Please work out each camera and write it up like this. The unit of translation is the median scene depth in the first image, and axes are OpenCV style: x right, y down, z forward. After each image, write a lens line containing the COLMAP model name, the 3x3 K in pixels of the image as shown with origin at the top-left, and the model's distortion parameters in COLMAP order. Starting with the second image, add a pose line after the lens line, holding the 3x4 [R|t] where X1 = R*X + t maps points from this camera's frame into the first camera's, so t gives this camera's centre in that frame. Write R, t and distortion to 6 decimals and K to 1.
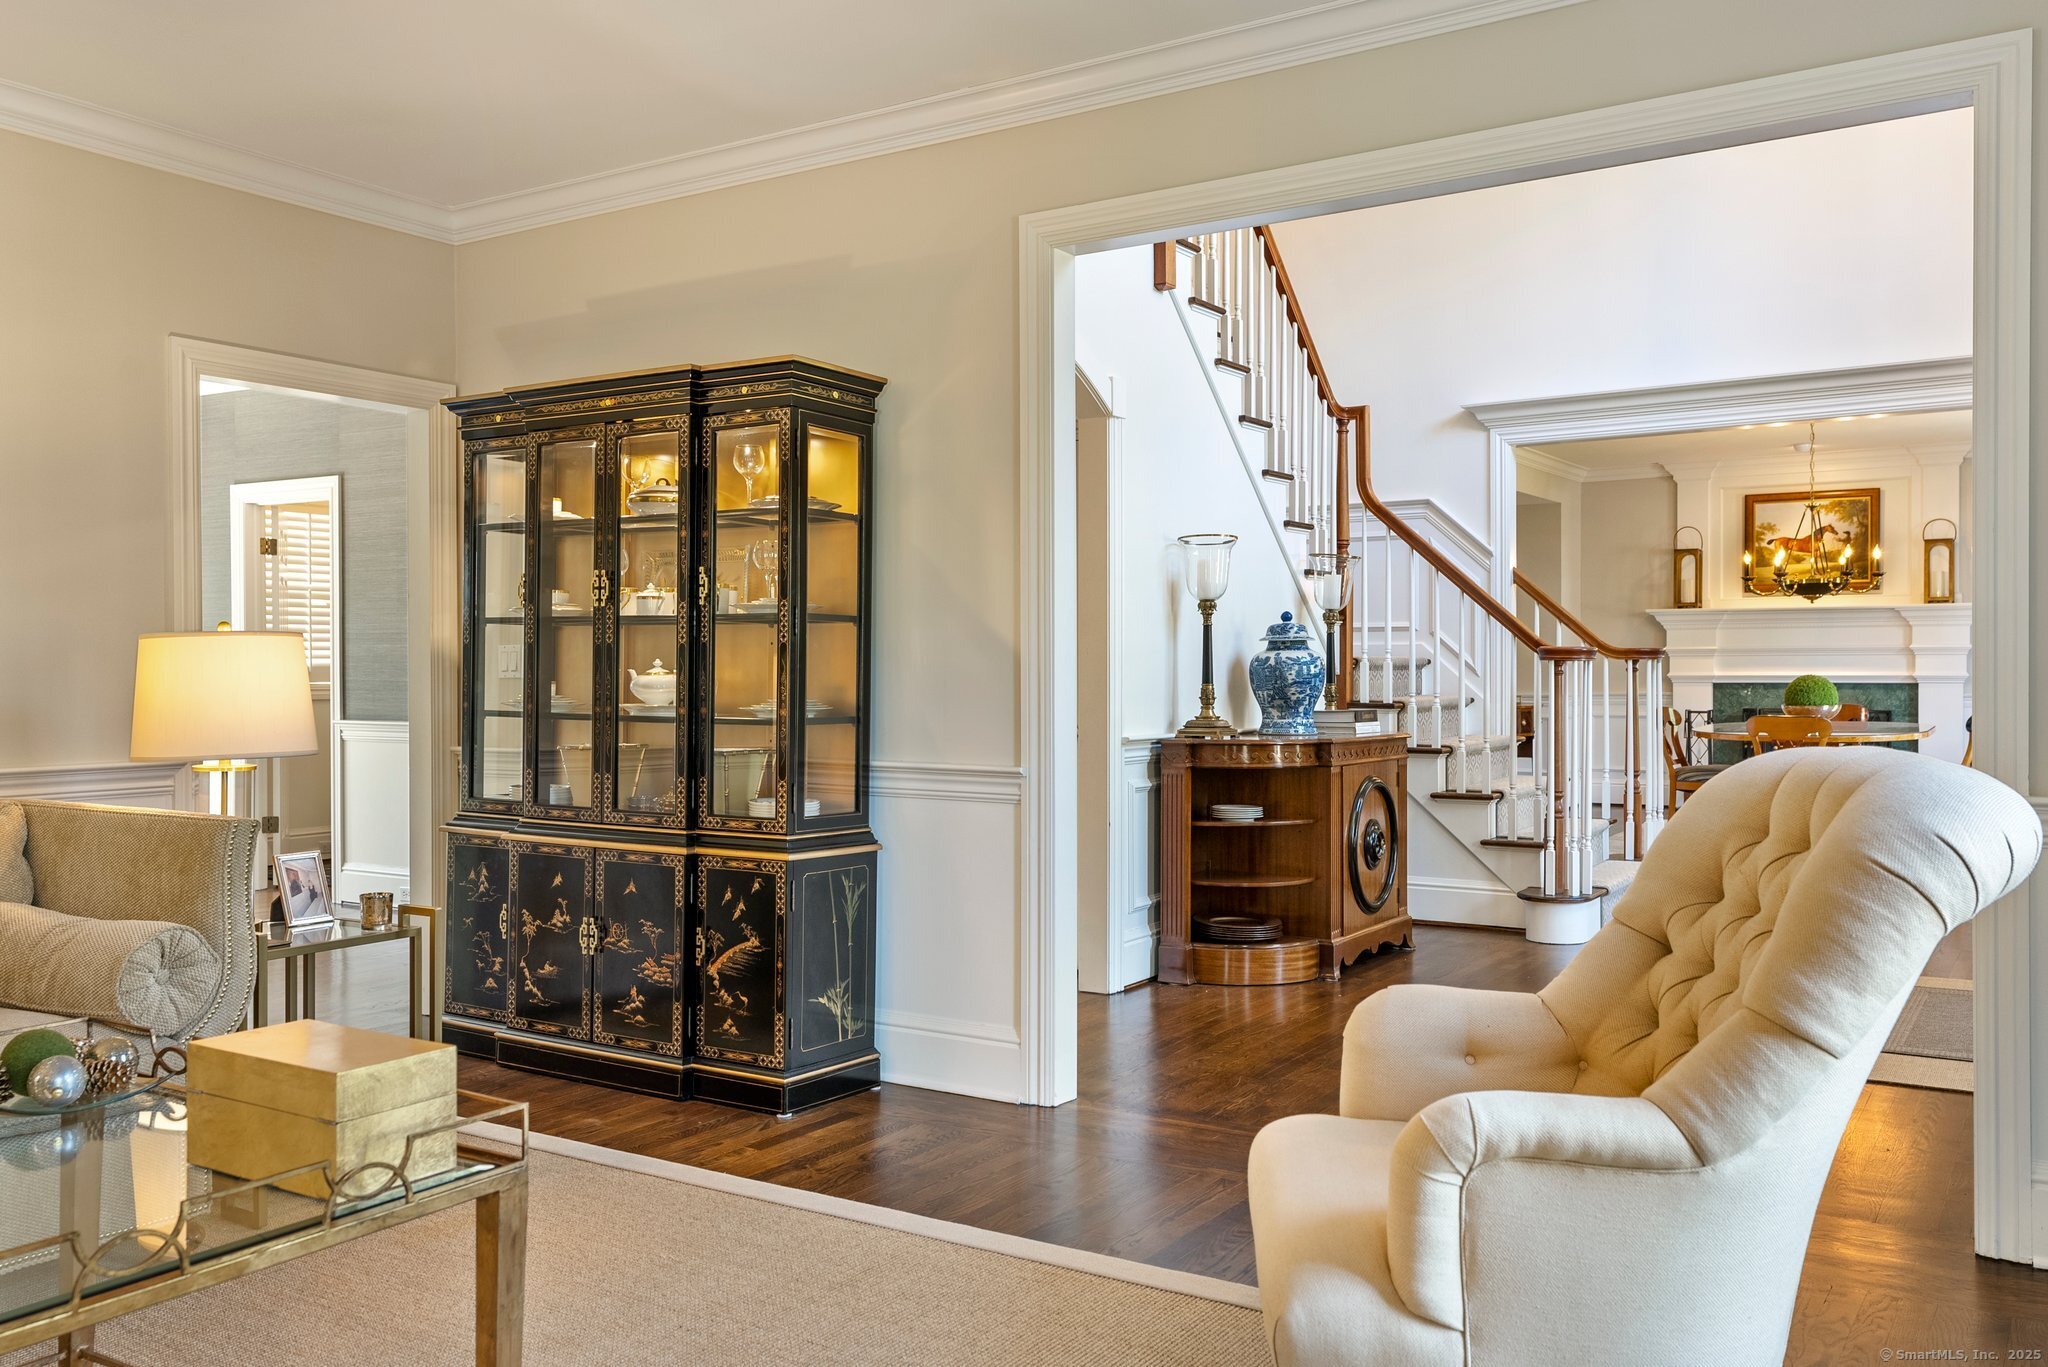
lens RADIAL K [[1665.8, 0, 1024.0], [0, 1665.8, 683.5], [0, 0, 1]] dist [0.036444, 0.000896]
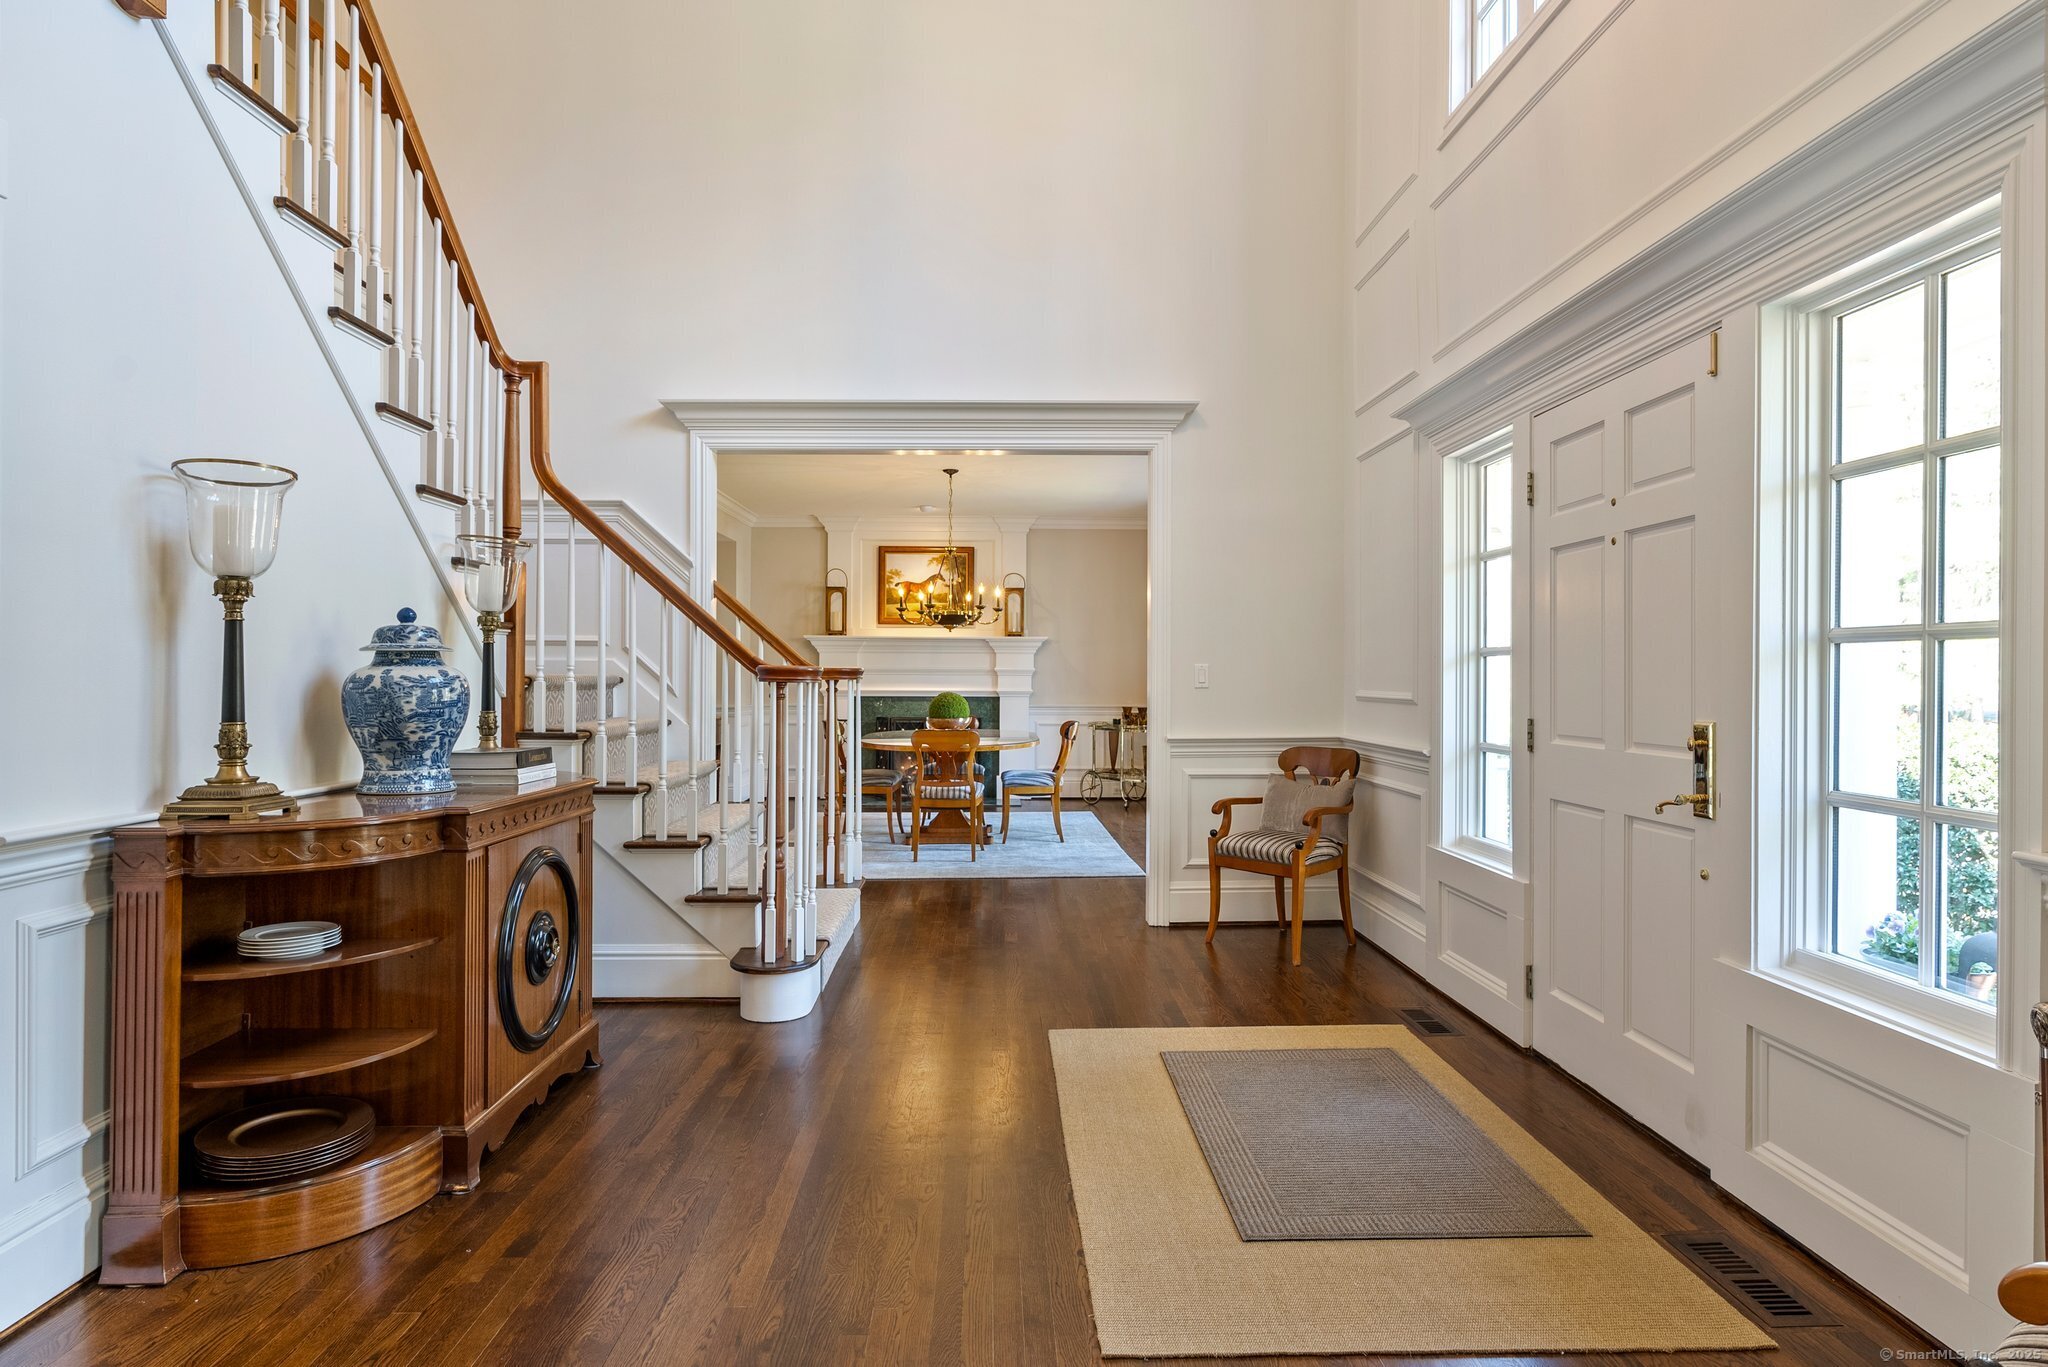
lens RADIAL K [[1097.2, 0, 1024.0], [0, 1097.2, 683.5], [0, 0, 1]] dist [-0.004346, -0.000563]
pose [[0.828314, 0.006624, 0.560225, 0.107063], [-0.004596, 0.999977, -0.005028, -0.010767], [-0.560245, 0.001589, 0.828326, 0.455901]]
